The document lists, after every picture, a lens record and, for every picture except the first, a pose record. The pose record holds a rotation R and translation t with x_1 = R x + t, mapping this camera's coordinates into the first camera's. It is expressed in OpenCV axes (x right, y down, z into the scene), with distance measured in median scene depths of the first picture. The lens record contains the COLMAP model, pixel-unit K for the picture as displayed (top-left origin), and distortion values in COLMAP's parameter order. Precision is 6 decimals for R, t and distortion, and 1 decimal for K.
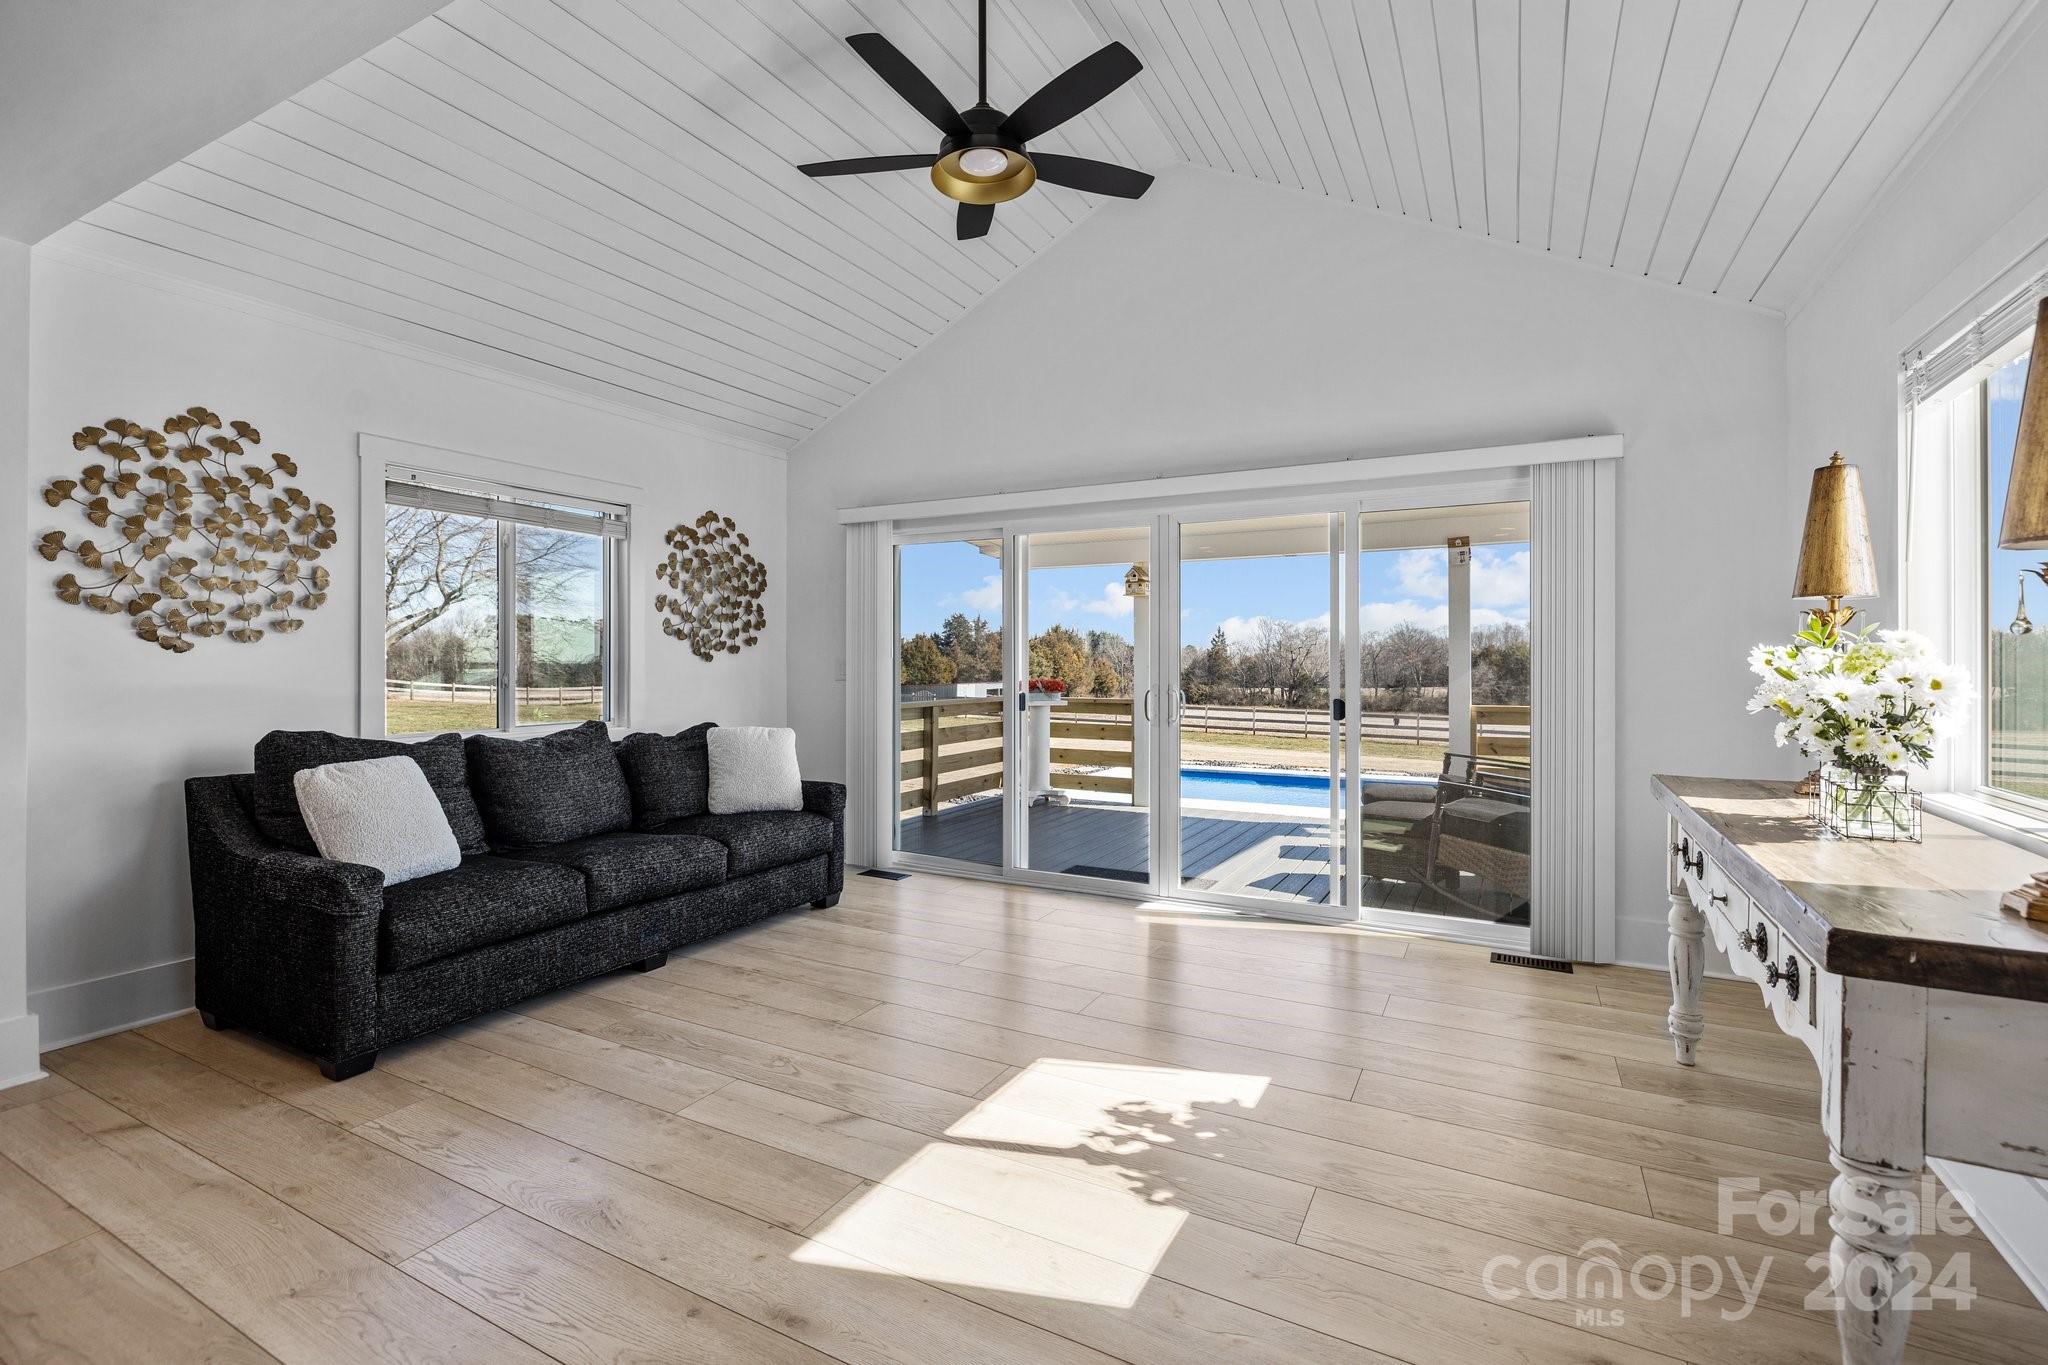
lens RADIAL K [[932.4, 0, 1030.7], [0, 932.4, 668.5], [0, 0, 1]] dist [-0.000037, 0.000184]
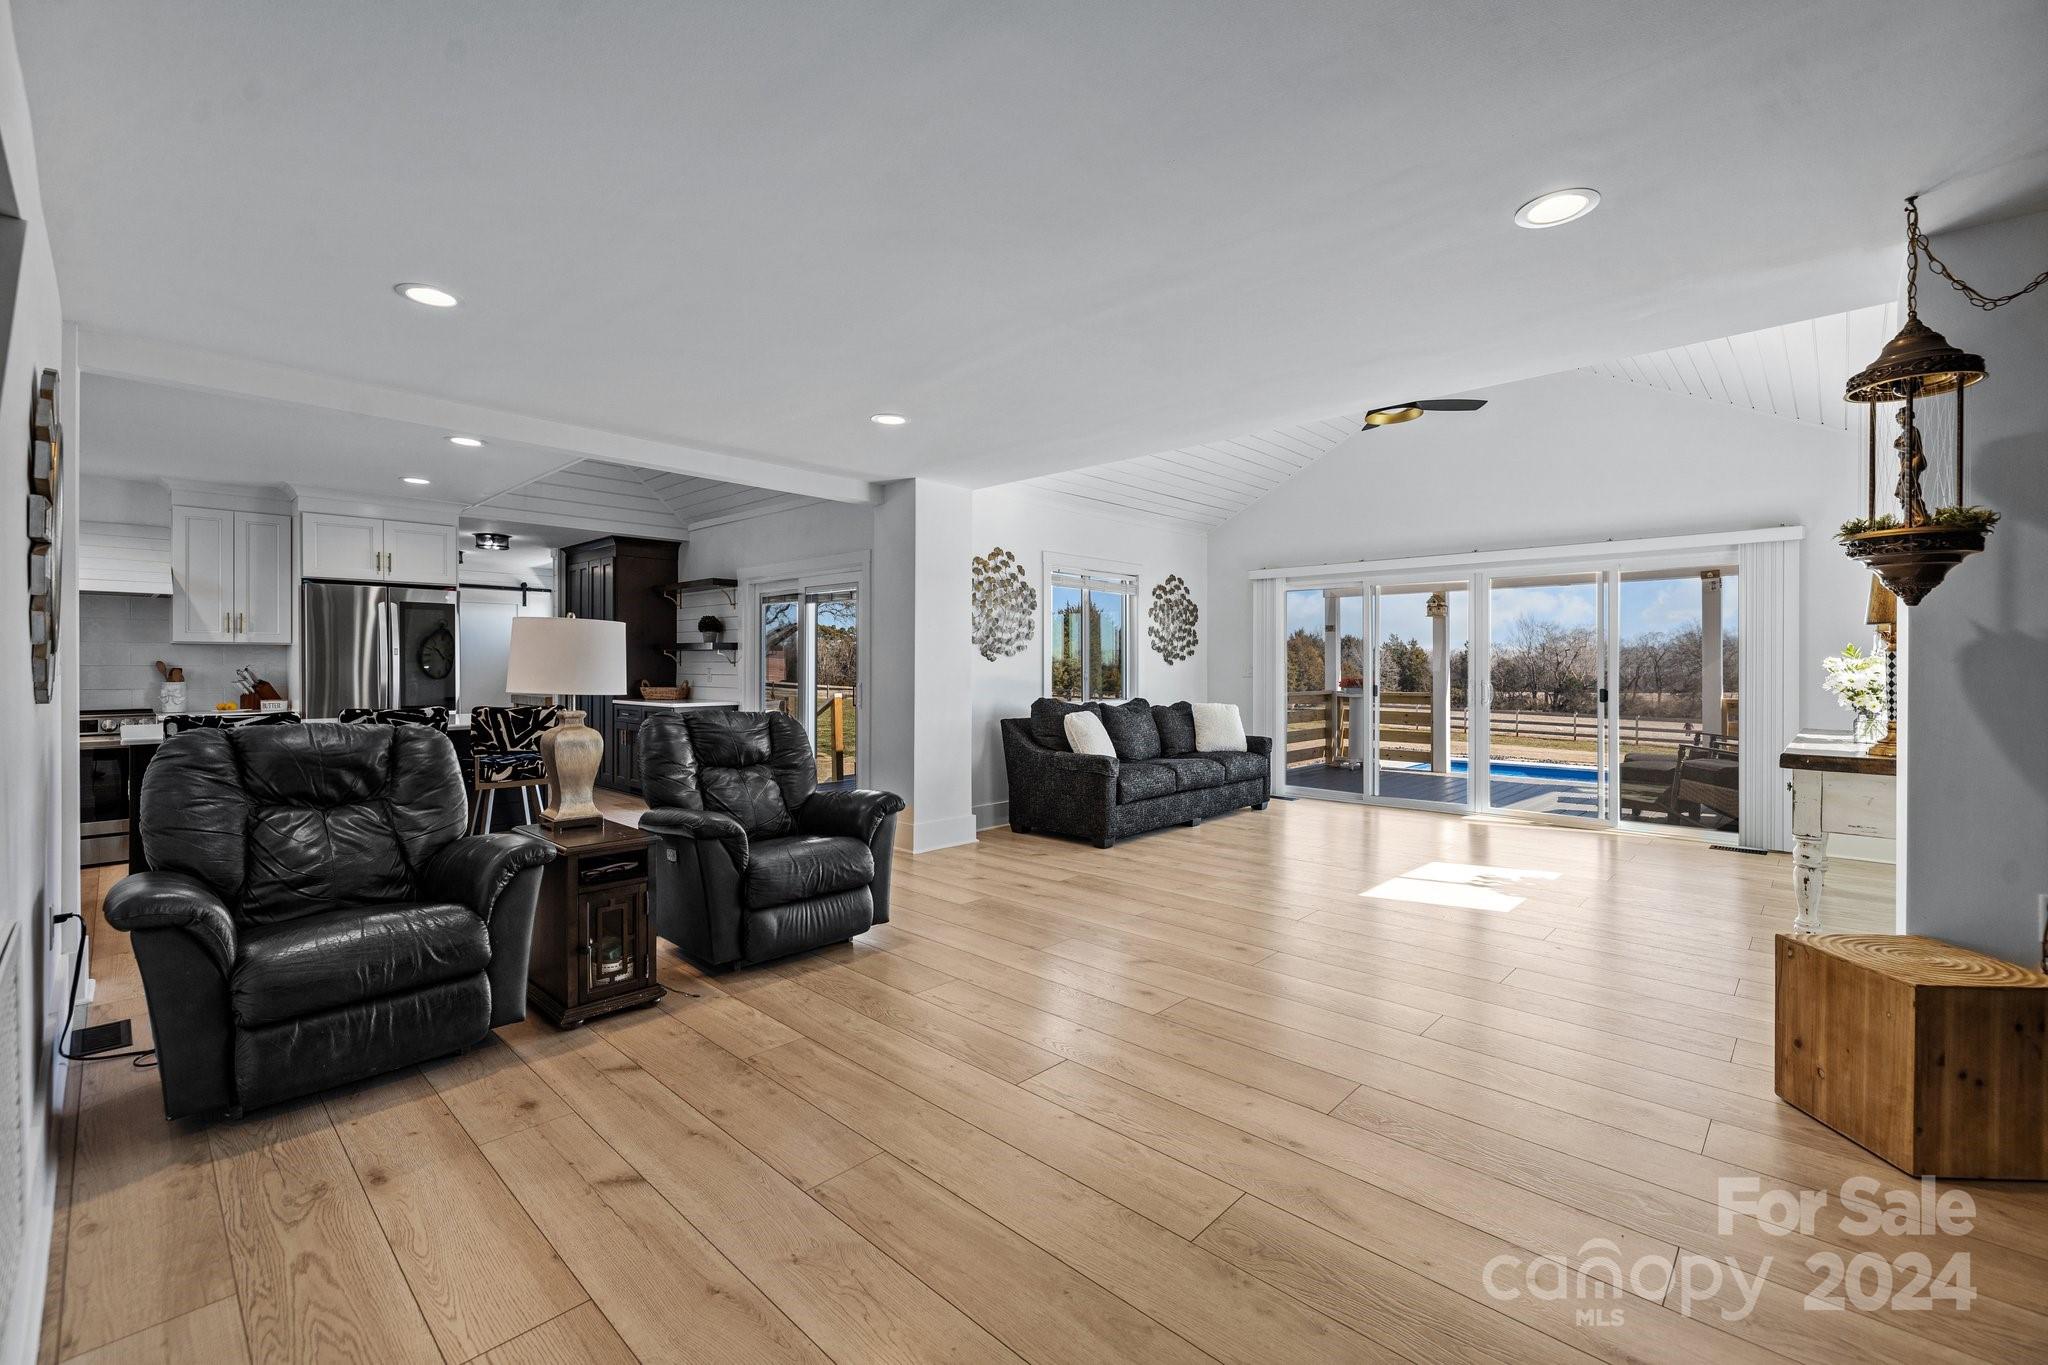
lens RADIAL K [[857.2, 0, 1036.0], [0, 857.2, 670.5], [0, 0, 1]] dist [0.001644, -0.000035]
pose [[0.962980, 0.001363, -0.269569, -0.181926], [-0.001609, 0.999998, -0.000692, 0.003359], [0.269568, 0.001100, 0.962981, -0.588190]]
